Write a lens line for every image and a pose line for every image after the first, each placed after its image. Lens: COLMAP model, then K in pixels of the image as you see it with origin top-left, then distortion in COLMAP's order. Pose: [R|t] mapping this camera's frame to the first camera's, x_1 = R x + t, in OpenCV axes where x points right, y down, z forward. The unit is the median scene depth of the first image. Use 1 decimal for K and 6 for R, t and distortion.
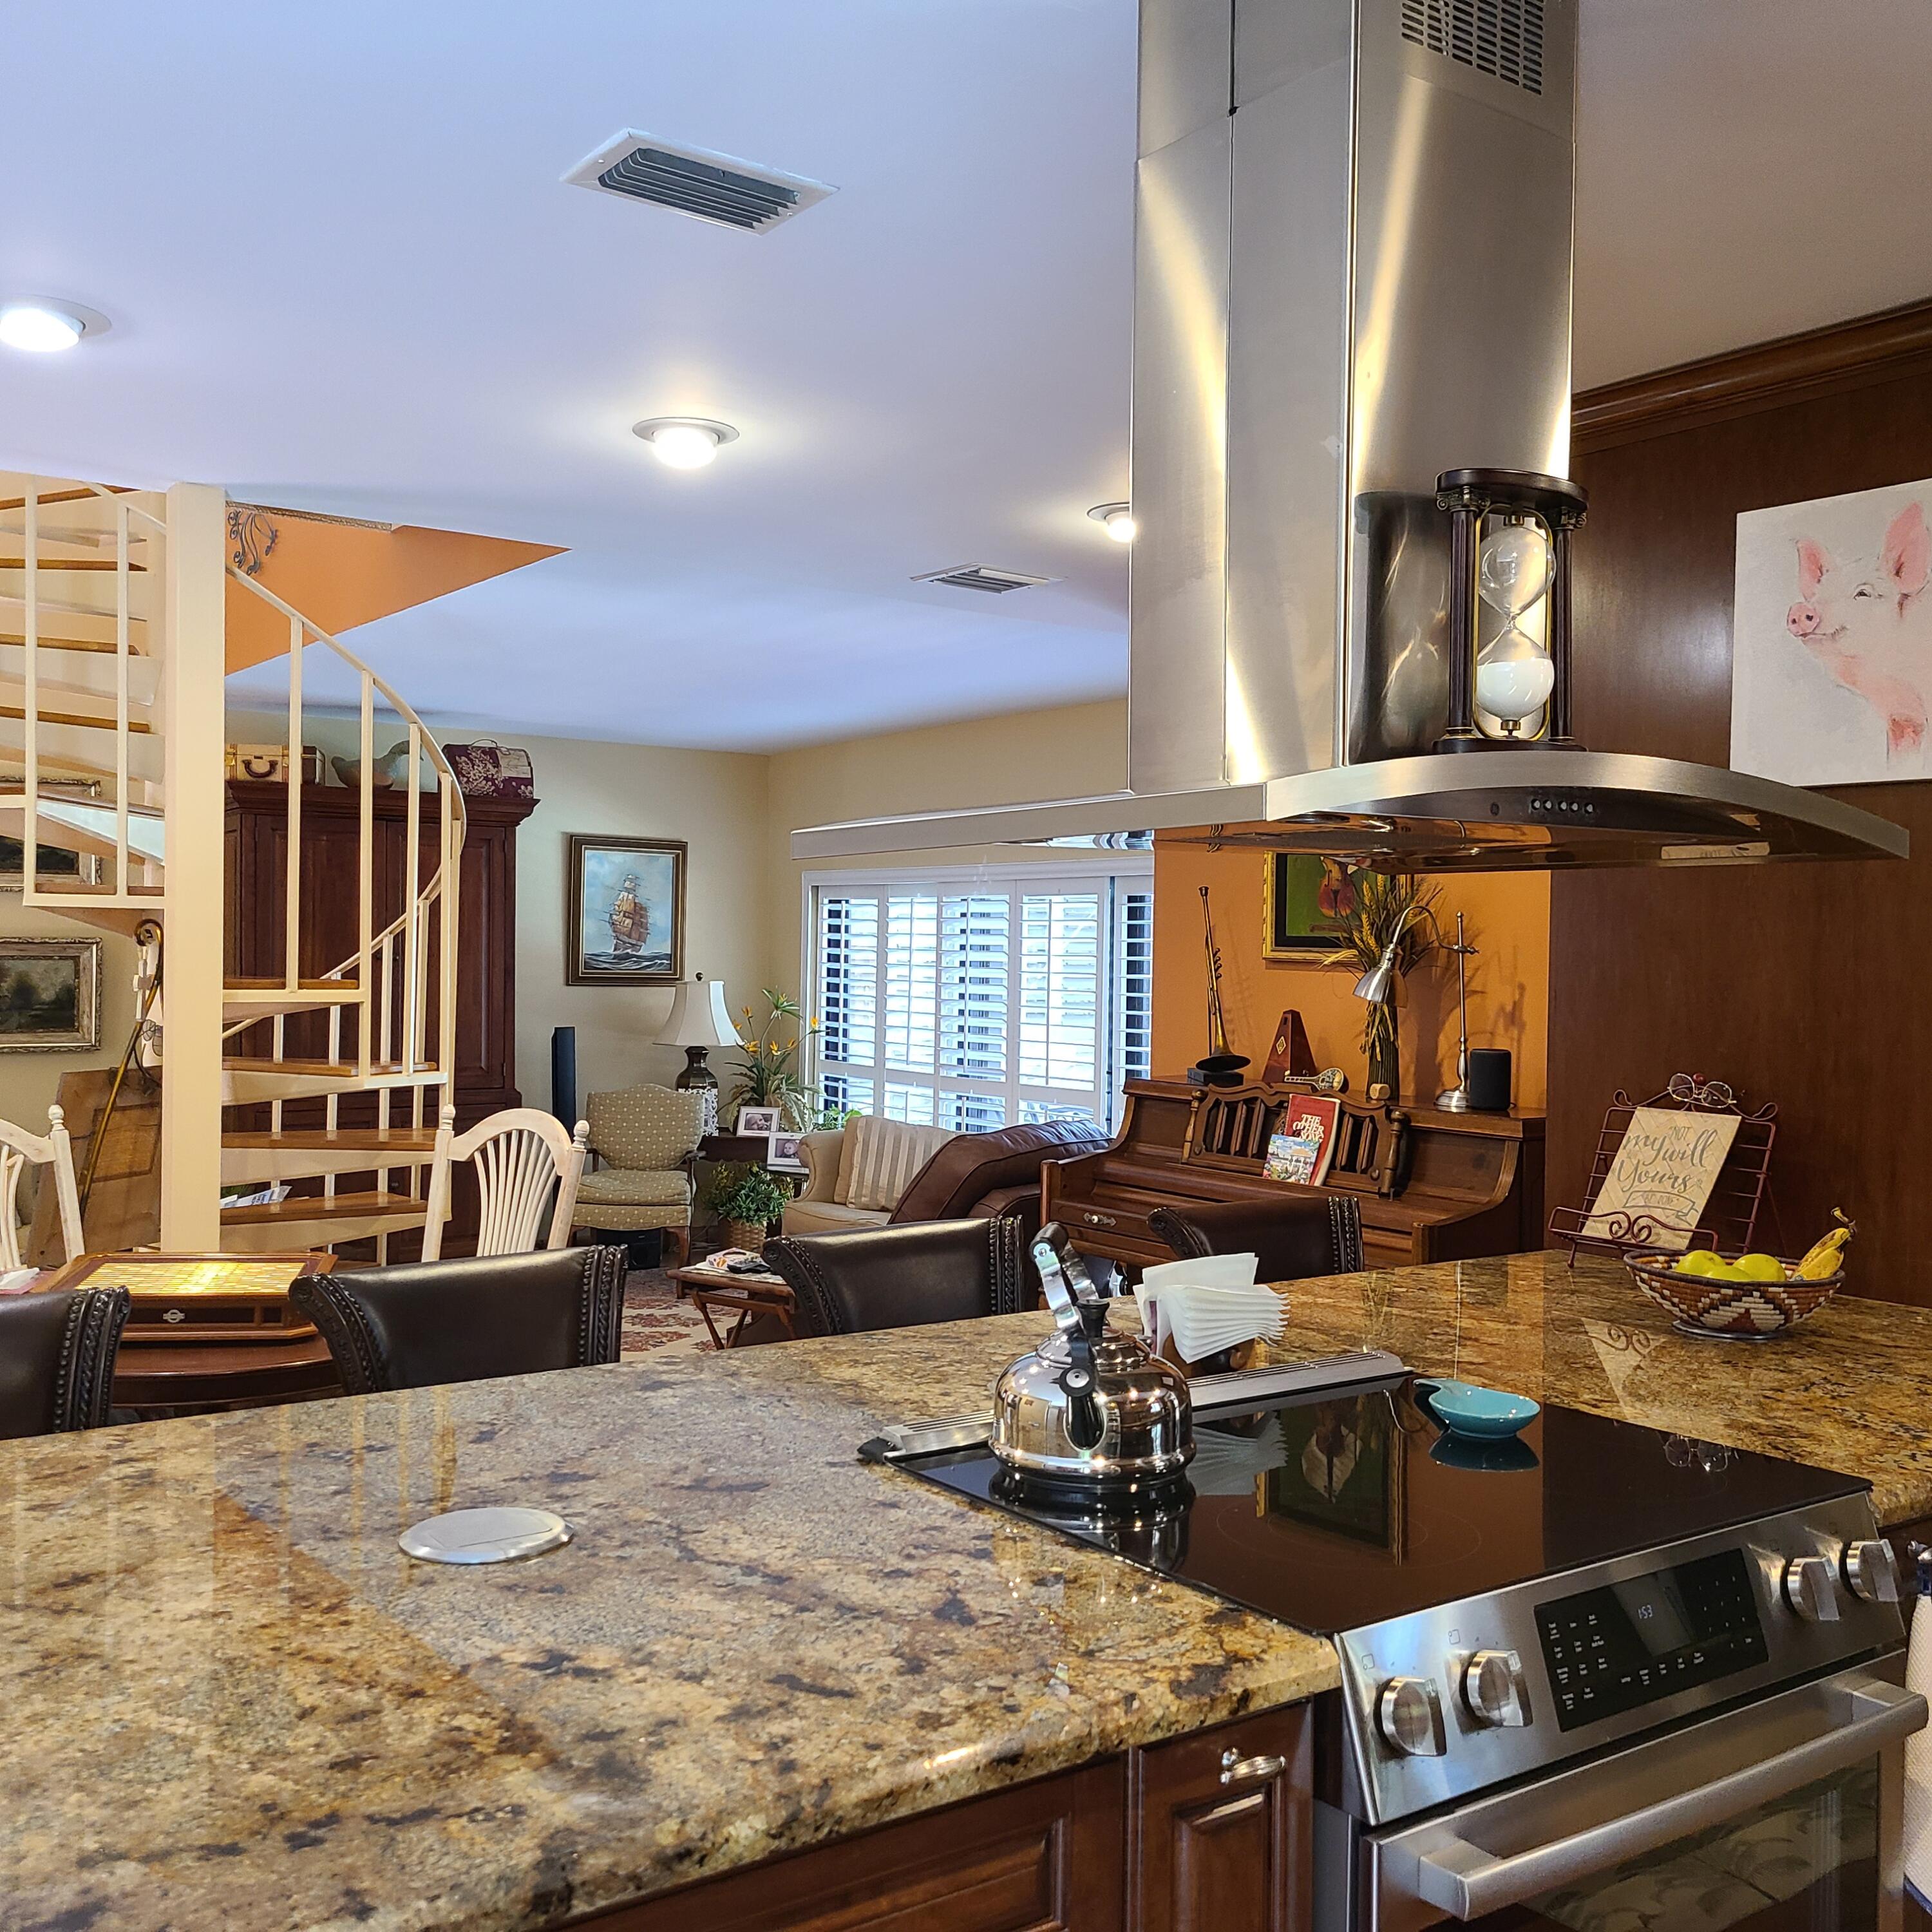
lens RADIAL K [[1936.9, 0, 965.7], [0, 1936.9, 965.2], [0, 0, 1]] dist [0.075983, 0.000000]
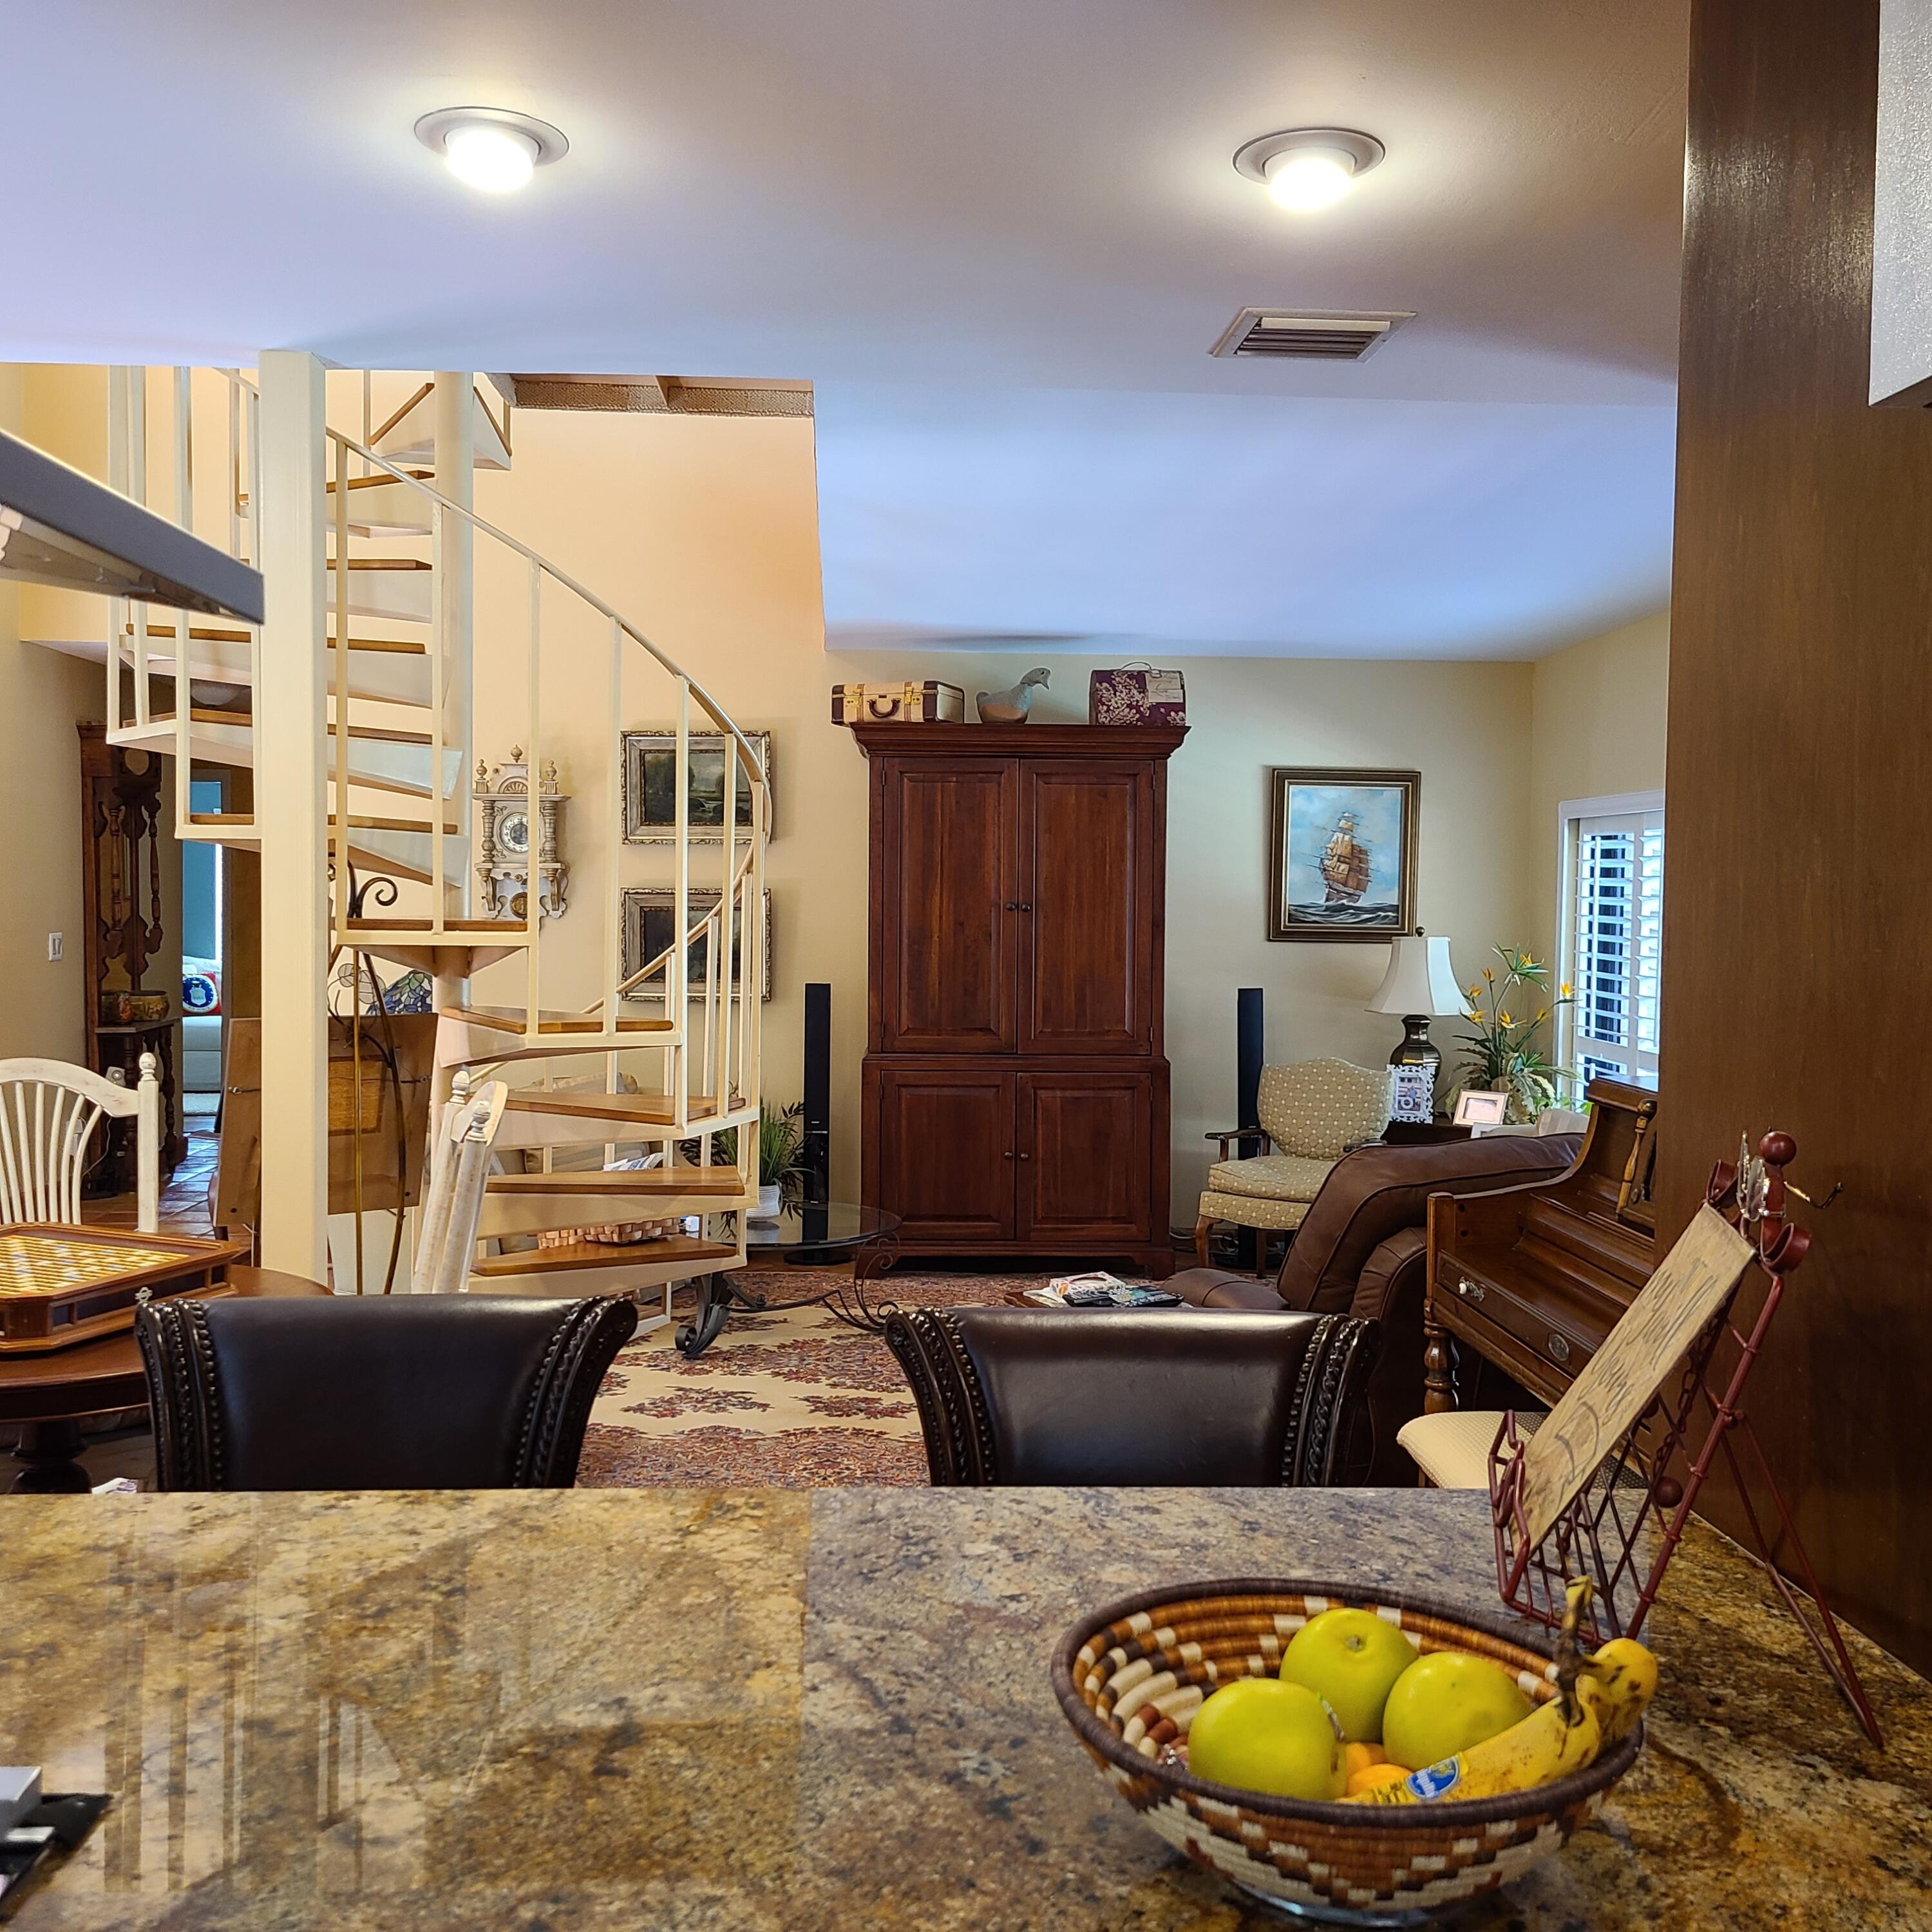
lens RADIAL K [[1936.9, 0, 965.1], [0, 1936.9, 961.0], [0, 0, 1]] dist [0.075983, 0.000000]
pose [[0.841348, 0.012146, -0.540357, 0.152190], [-0.003354, 0.999846, 0.017252, 0.004800], [0.540483, -0.012702, 0.841259, 0.190395]]
